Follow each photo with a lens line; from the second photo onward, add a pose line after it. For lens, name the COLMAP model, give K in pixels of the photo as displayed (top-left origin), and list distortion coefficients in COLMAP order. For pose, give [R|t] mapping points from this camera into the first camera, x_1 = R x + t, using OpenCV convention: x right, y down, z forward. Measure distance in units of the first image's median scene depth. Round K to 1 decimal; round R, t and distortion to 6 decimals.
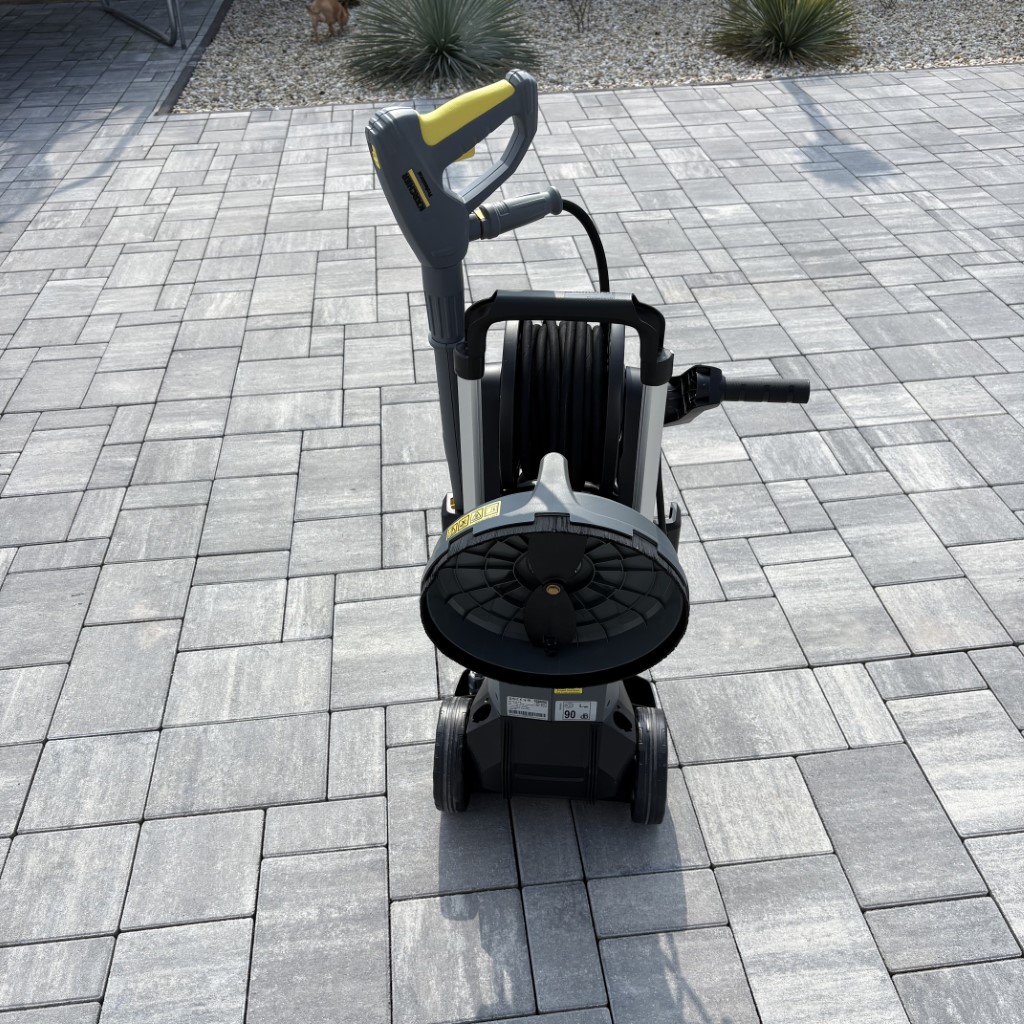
lens RADIAL K [[1029.6, 0, 507.7], [0, 1029.6, 520.3], [0, 0, 1]] dist [0.008322, 0.020844]
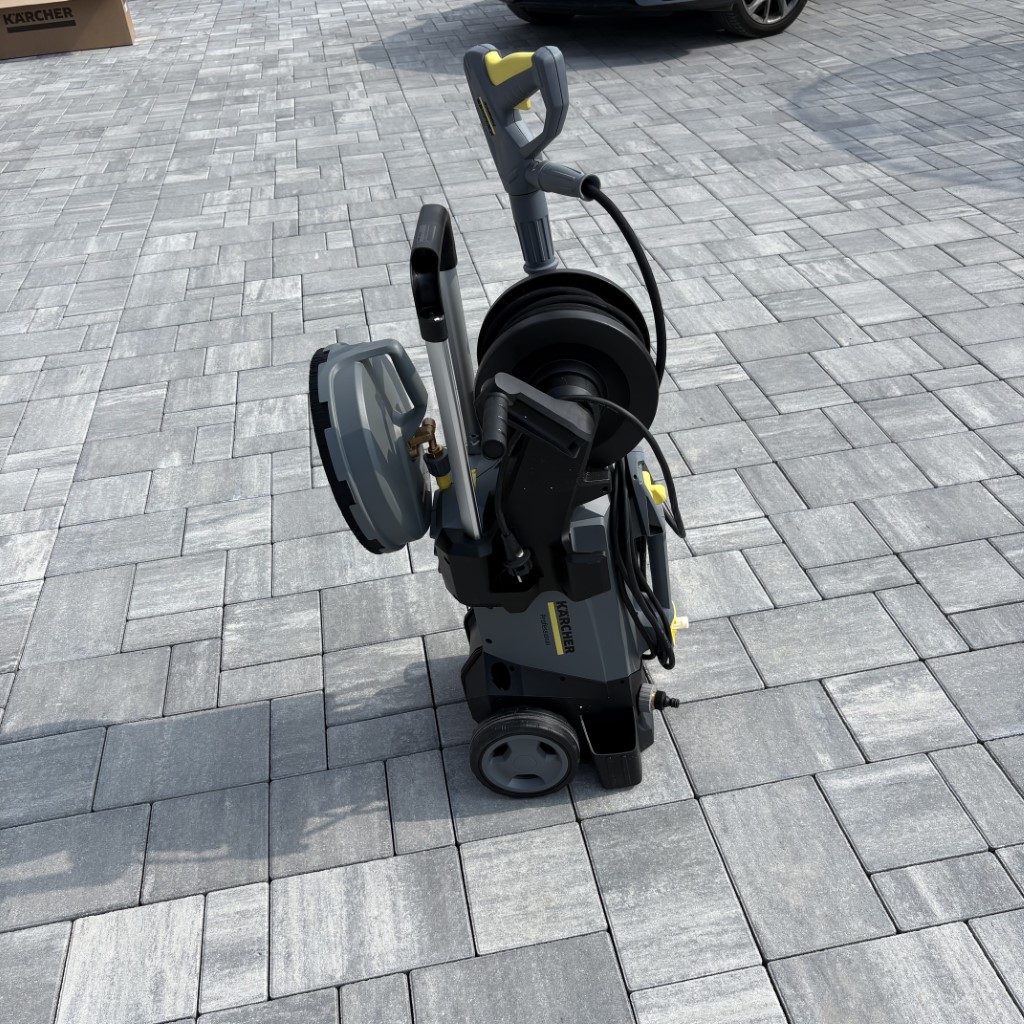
lens RADIAL K [[1046.7, 0, 512.0], [0, 1046.7, 512.0], [0, 0, 1]] dist [0.100319, -0.264975]
pose [[0.068338, 0.591662, -0.803284, 0.637361], [-0.539697, 0.699107, 0.469017, -0.314667], [0.839081, 0.401478, 0.367093, 0.392220]]
